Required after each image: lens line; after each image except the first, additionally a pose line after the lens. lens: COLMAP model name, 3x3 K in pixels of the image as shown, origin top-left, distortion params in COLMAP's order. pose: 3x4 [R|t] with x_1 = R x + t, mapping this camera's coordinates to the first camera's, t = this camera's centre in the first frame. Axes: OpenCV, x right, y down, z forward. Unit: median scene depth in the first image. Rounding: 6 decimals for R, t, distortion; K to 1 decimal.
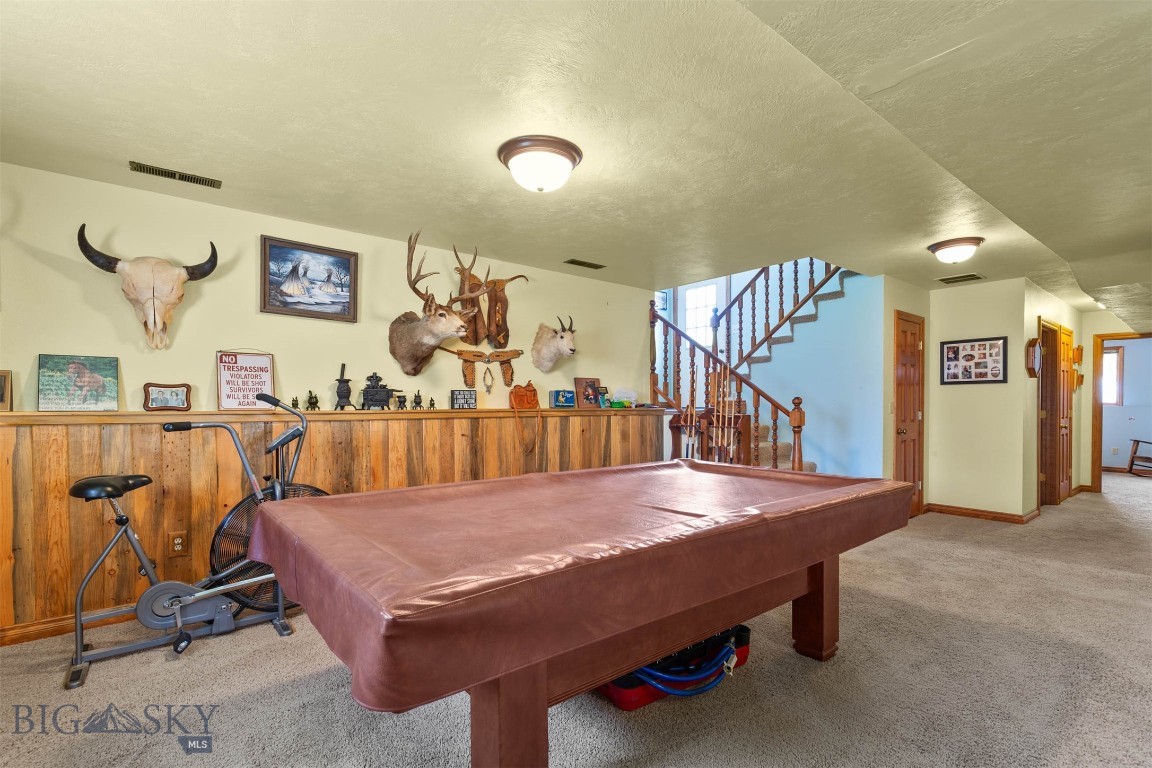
lens RADIAL K [[527.3, 0, 571.6], [0, 527.3, 412.0], [0, 0, 1]] dist [0.002130, -0.000427]
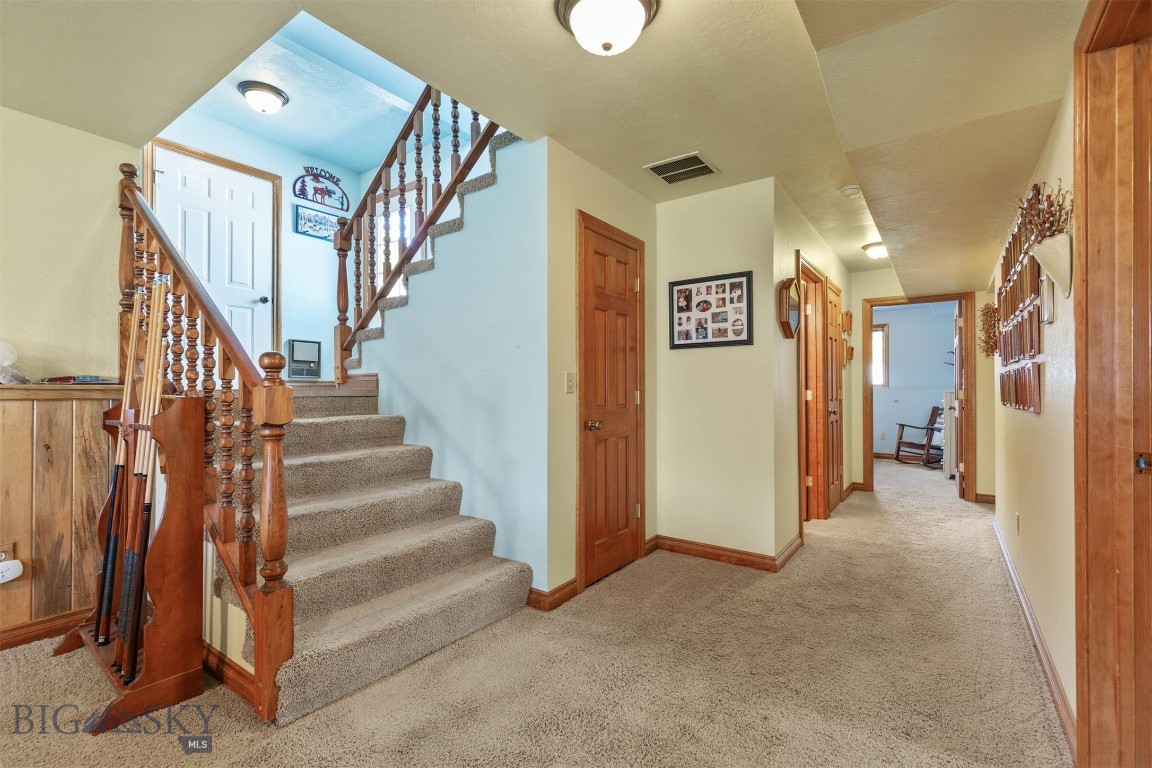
lens RADIAL K [[516.8, 0, 574.6], [0, 516.8, 388.4], [0, 0, 1]] dist [0.004426, -0.000786]
pose [[0.963233, -0.000814, 0.268667, 0.457474], [0.006209, 0.999796, -0.019231, 0.007872], [-0.268596, 0.020192, 0.963041, 0.467593]]
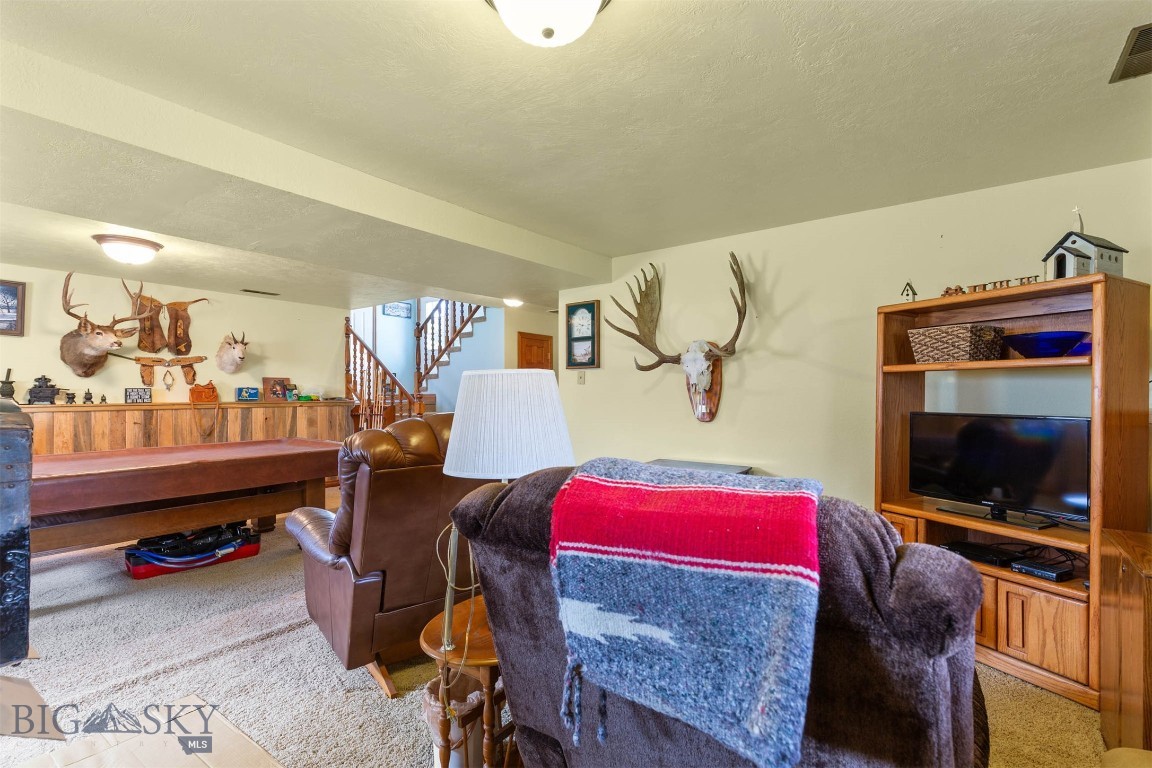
lens RADIAL K [[516.8, 0, 574.6], [0, 516.8, 388.4], [0, 0, 1]] dist [0.004426, -0.000786]
pose [[0.969099, 0.002188, 0.246662, 0.413748], [0.003214, 0.999764, -0.021495, -0.008464], [-0.246651, 0.021623, 0.968863, -0.392655]]
